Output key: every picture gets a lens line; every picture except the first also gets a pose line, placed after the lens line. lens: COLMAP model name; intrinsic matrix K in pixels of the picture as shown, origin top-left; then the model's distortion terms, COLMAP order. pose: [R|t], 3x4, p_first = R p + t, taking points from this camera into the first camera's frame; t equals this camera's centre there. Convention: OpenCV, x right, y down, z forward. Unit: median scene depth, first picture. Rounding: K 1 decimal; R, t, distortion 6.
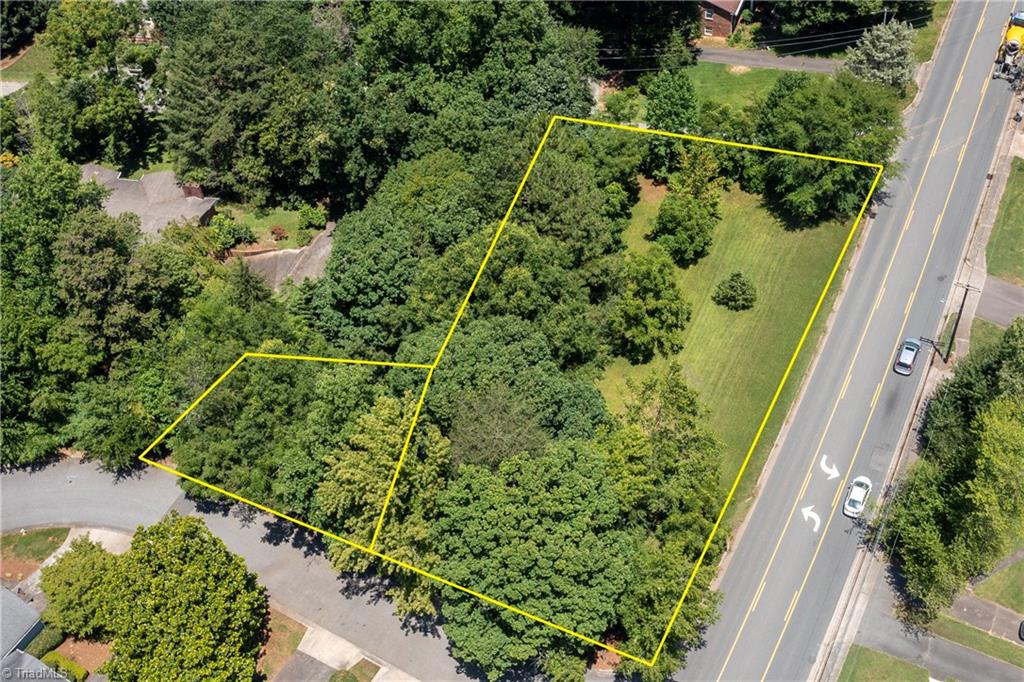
lens RADIAL K [[983.0, 0, 512.0], [0, 983.0, 341.0], [0, 0, 1]] dist [0.001707, 0.000674]
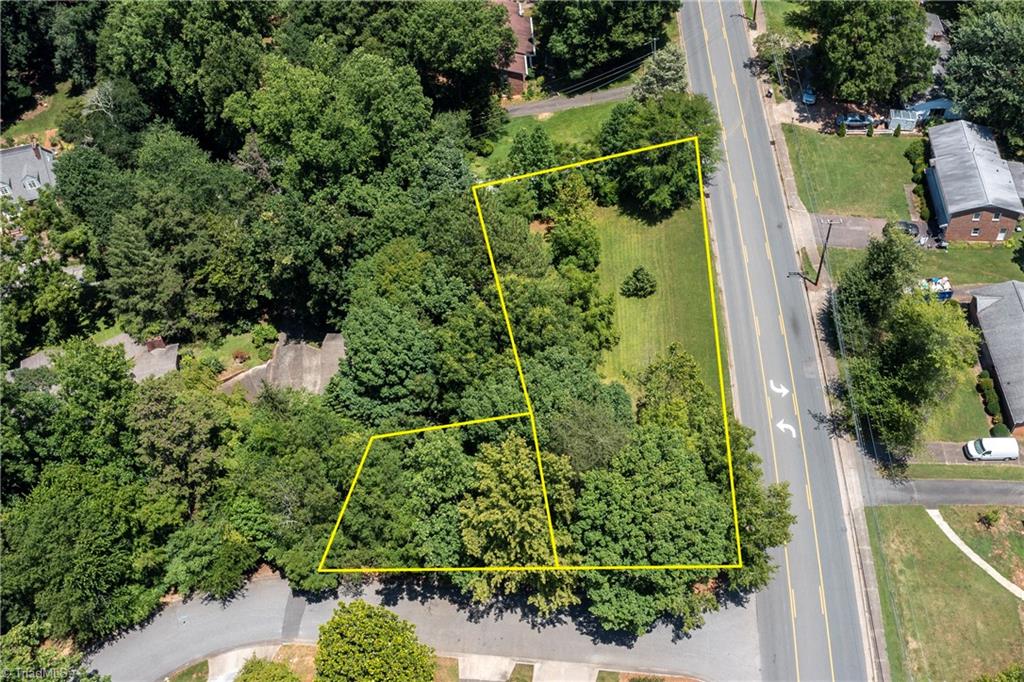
lens RADIAL K [[819.3, 0, 512.1], [0, 819.3, 372.1], [0, 0, 1]] dist [0.004261, 0.001779]
pose [[0.928119, -0.317344, 0.194651, -0.158545], [0.317124, 0.947805, 0.033144, -0.028627], [-0.195009, 0.030967, 0.980313, 0.018264]]
